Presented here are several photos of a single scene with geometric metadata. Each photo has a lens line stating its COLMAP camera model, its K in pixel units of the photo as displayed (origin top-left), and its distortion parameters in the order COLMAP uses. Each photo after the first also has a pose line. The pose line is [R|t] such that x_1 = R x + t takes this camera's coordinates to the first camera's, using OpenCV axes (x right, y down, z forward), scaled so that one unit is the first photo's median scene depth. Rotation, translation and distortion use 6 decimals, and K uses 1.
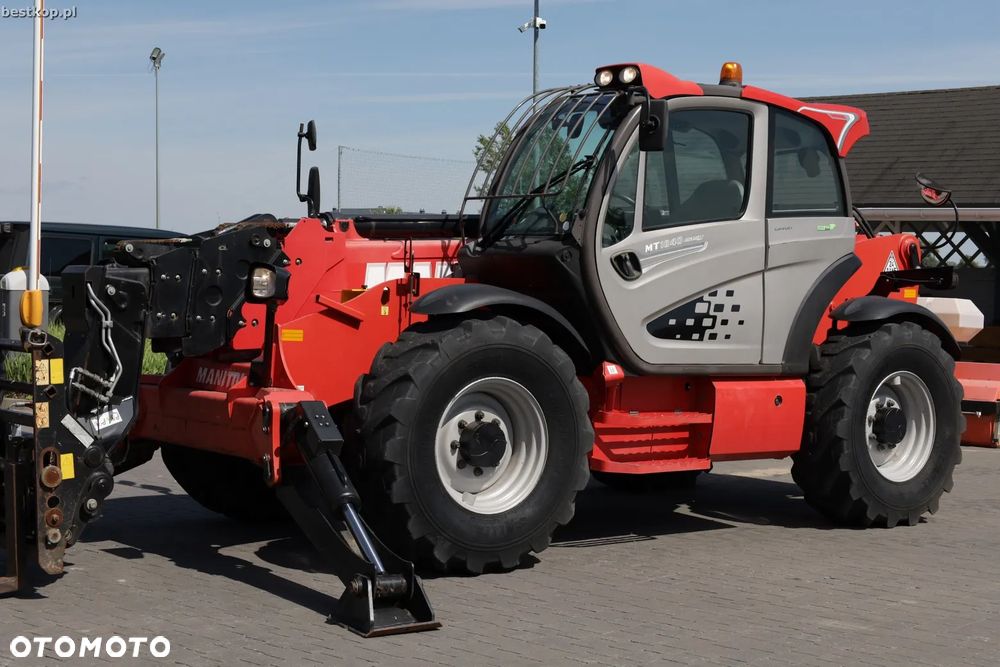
lens RADIAL K [[1735.6, 0, 504.5], [0, 1735.6, 334.1], [0, 0, 1]] dist [-0.014984, 0.147090]
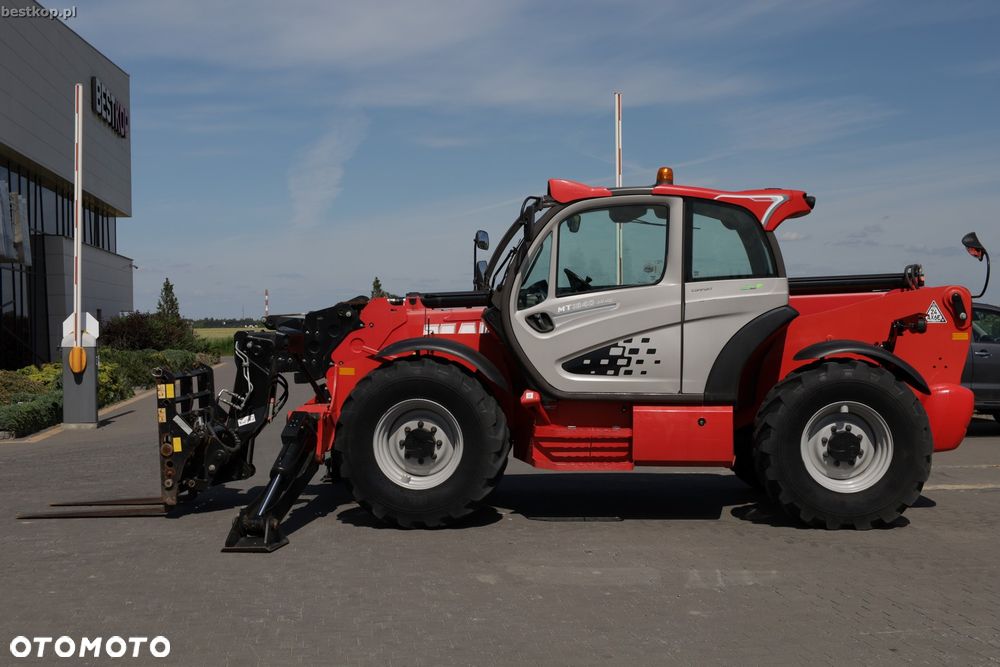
lens RADIAL K [[1267.8, 0, 500.6], [0, 1267.8, 335.0], [0, 0, 1]] dist [0.009723, 0.016794]
pose [[0.757856, -0.018128, -0.652171, 0.692907], [-0.001234, 0.999572, -0.029219, 0.001215], [0.652421, 0.022949, 0.757509, 0.186583]]
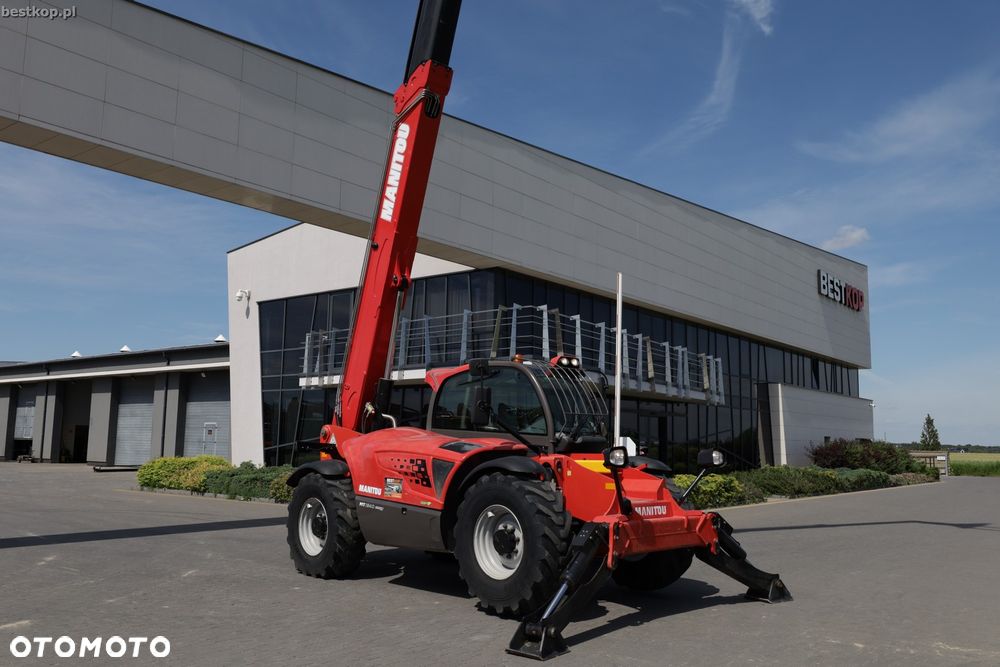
lens RADIAL K [[848.5, 0, 511.5], [0, 848.5, 333.6], [0, 0, 1]] dist [-0.005333, -0.008433]
pose [[0.063088, -0.142181, -0.987828, 0.703586], [-0.055194, 0.987788, -0.145700, -0.031587], [0.996481, 0.063715, 0.054470, 0.910582]]
